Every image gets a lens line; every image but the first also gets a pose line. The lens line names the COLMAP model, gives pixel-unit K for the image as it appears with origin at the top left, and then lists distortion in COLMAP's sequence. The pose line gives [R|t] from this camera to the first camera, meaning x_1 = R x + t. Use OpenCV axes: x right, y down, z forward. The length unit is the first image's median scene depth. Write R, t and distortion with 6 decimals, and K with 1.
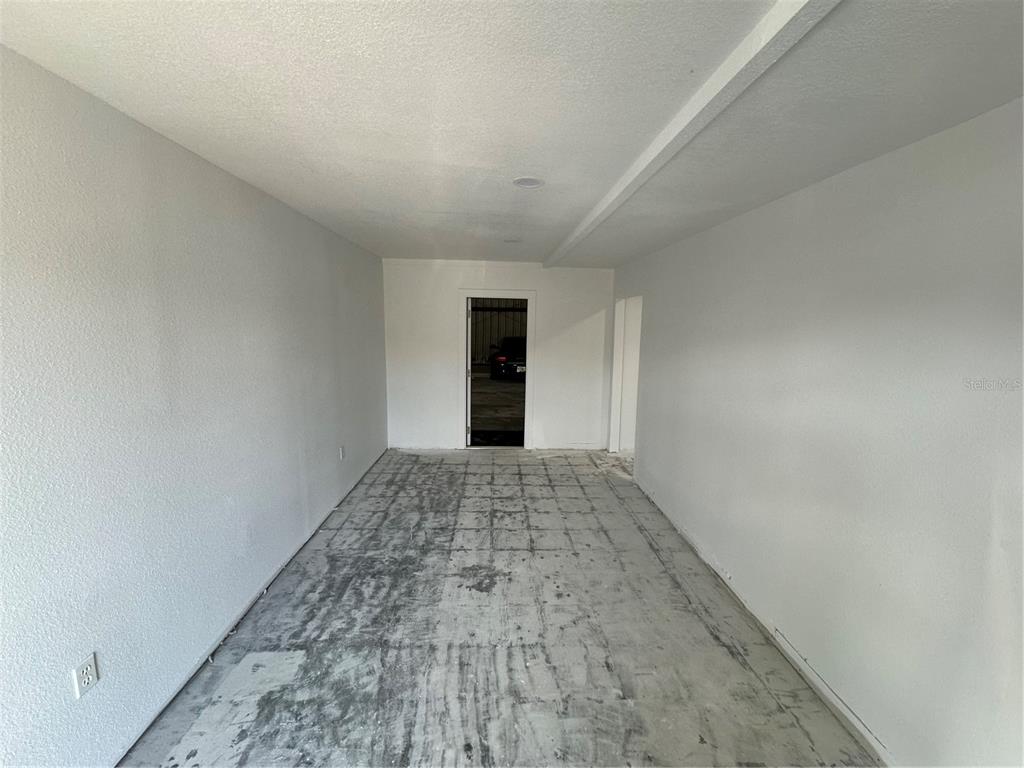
lens RADIAL K [[411.9, 0, 512.4], [0, 411.9, 383.4], [0, 0, 1]] dist [-0.011664, -0.000163]
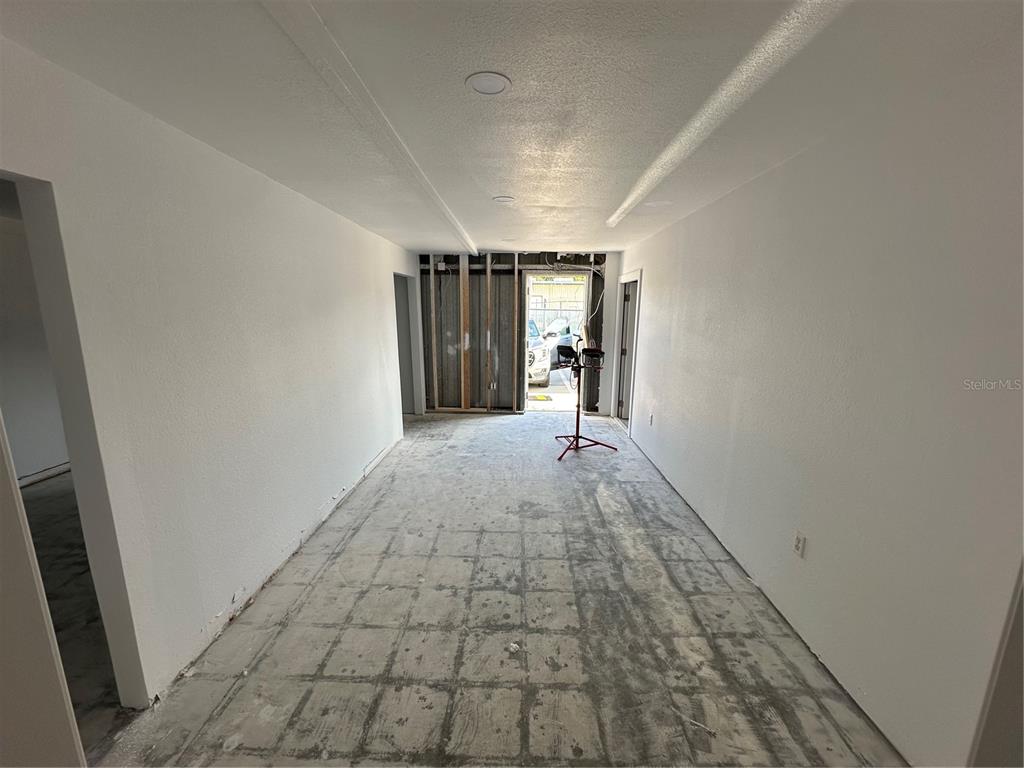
lens RADIAL K [[411.9, 0, 513.3], [0, 411.9, 386.8], [0, 0, 1]] dist [-0.011664, -0.000163]
pose [[-0.997792, -0.039503, 0.053392, -0.057218], [-0.019800, 0.944260, 0.328606, -0.212932], [-0.063397, 0.326823, -0.942957, 1.549549]]
